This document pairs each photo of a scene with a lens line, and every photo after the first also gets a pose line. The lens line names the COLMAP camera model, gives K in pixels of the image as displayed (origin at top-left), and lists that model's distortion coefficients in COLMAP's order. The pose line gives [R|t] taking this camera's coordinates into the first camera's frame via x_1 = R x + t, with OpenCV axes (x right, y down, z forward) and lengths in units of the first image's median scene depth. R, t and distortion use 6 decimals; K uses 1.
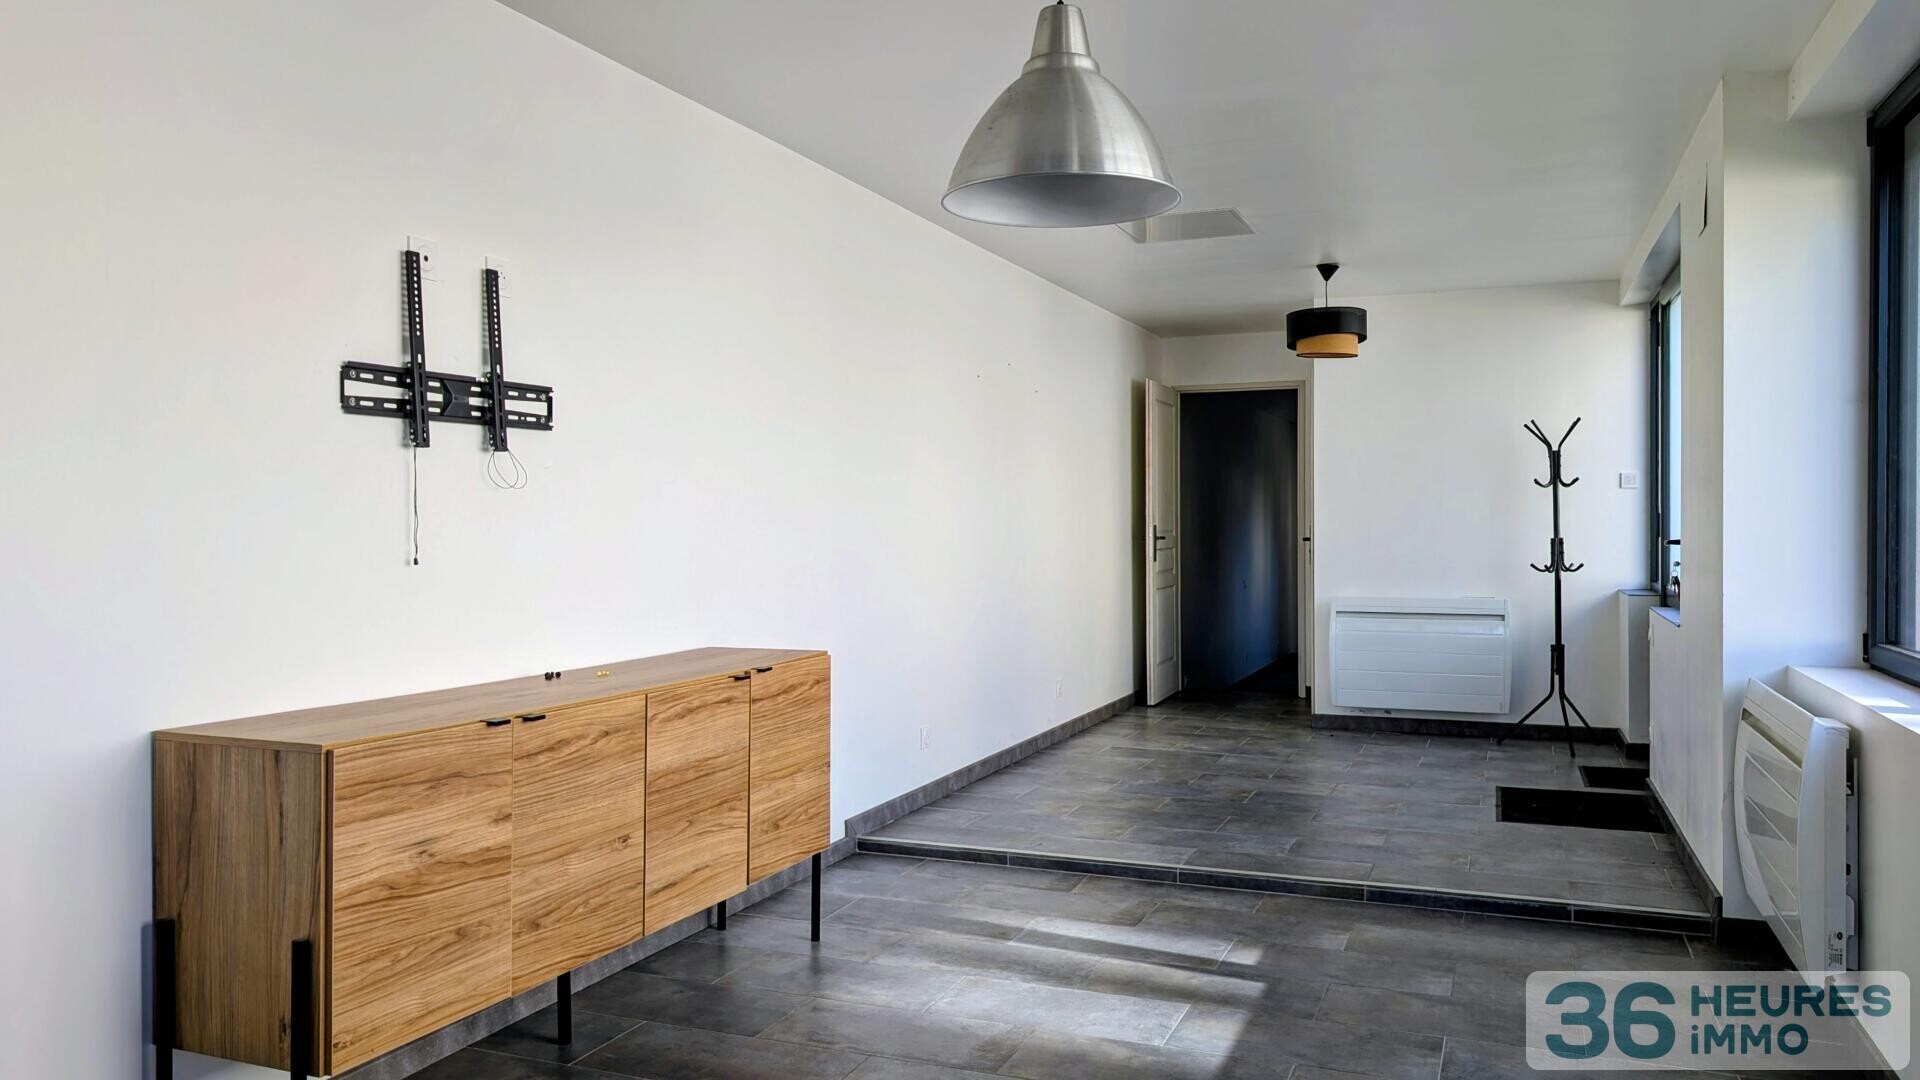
lens RADIAL K [[1376.5, 0, 958.8], [0, 1376.5, 527.3], [0, 0, 1]] dist [0.060333, -0.131867]
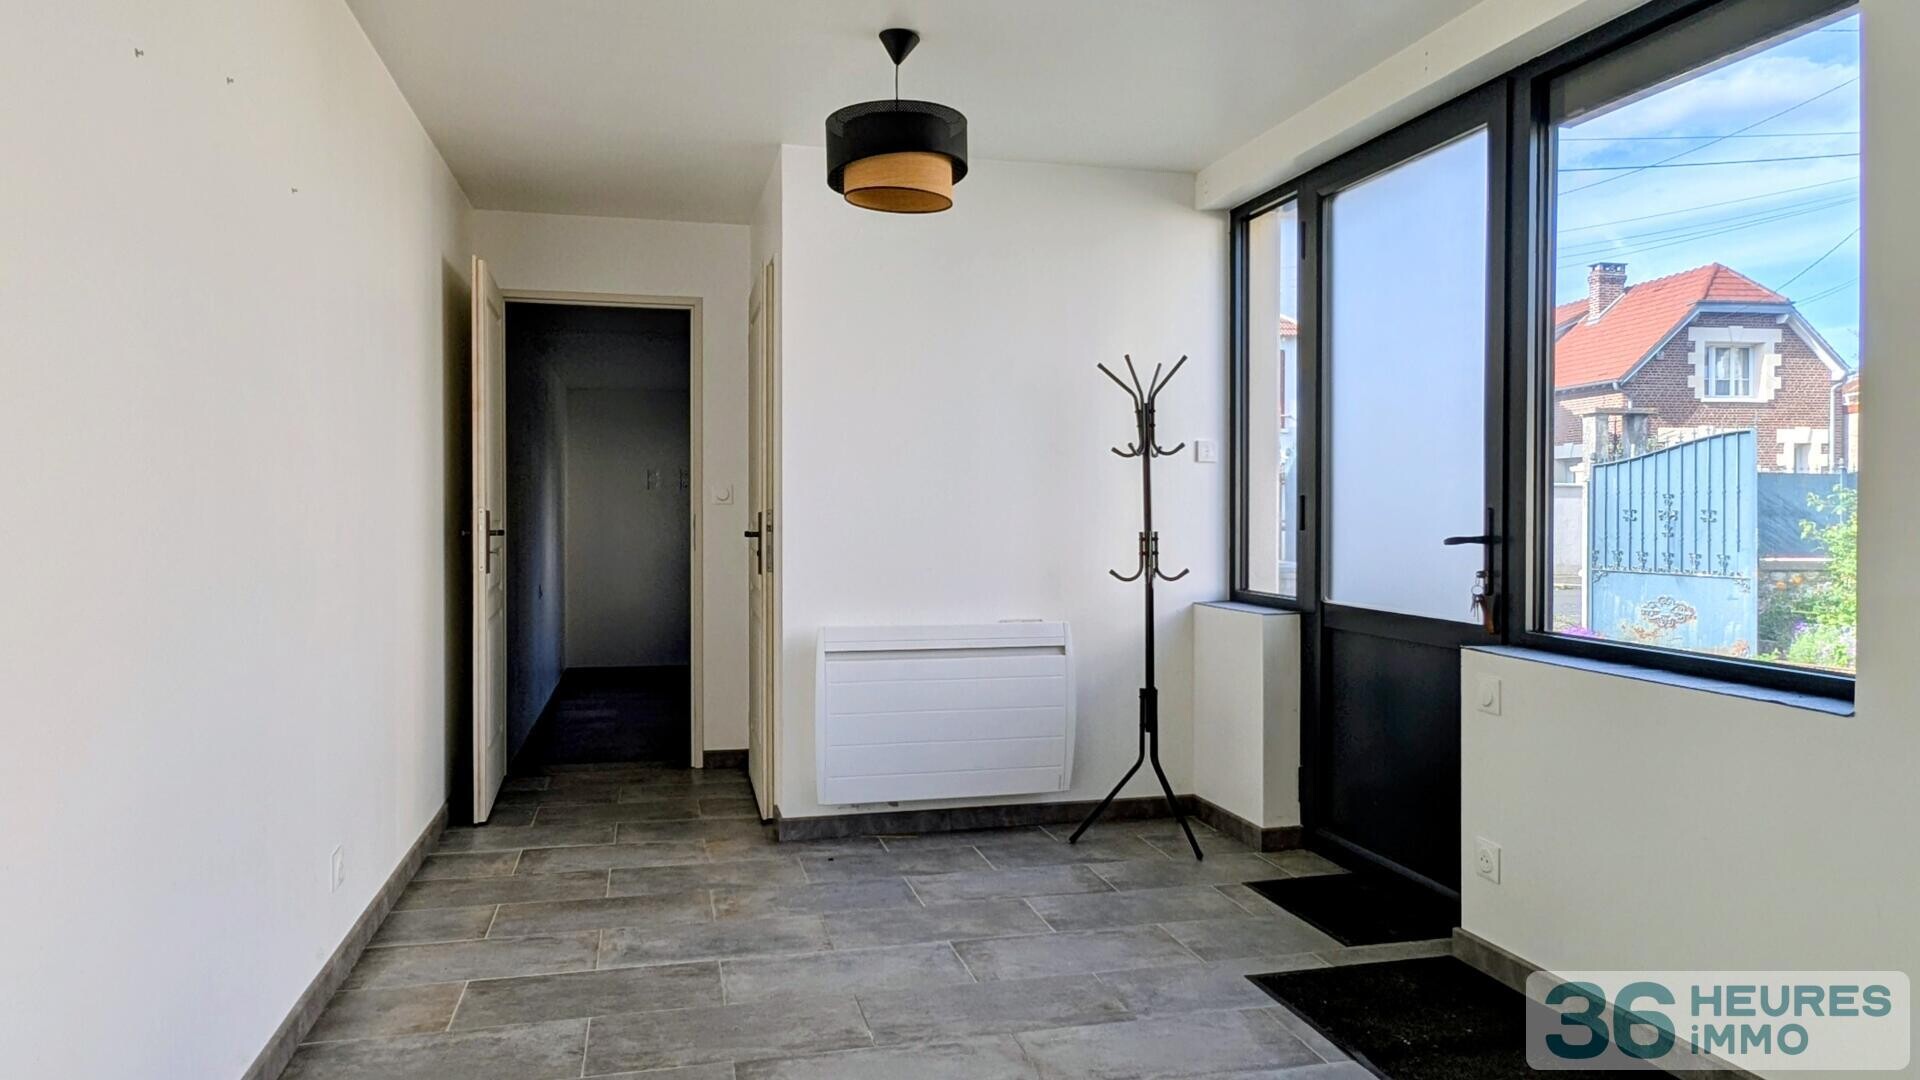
lens RADIAL K [[1218.6, 0, 960.0], [0, 1218.6, 540.0], [0, 0, 1]] dist [0.000341, 0.000428]
pose [[0.808330, -0.004970, 0.588708, 0.002884], [-0.004043, 0.999894, 0.013992, 0.003456], [-0.588715, -0.013690, 0.808225, 0.543927]]
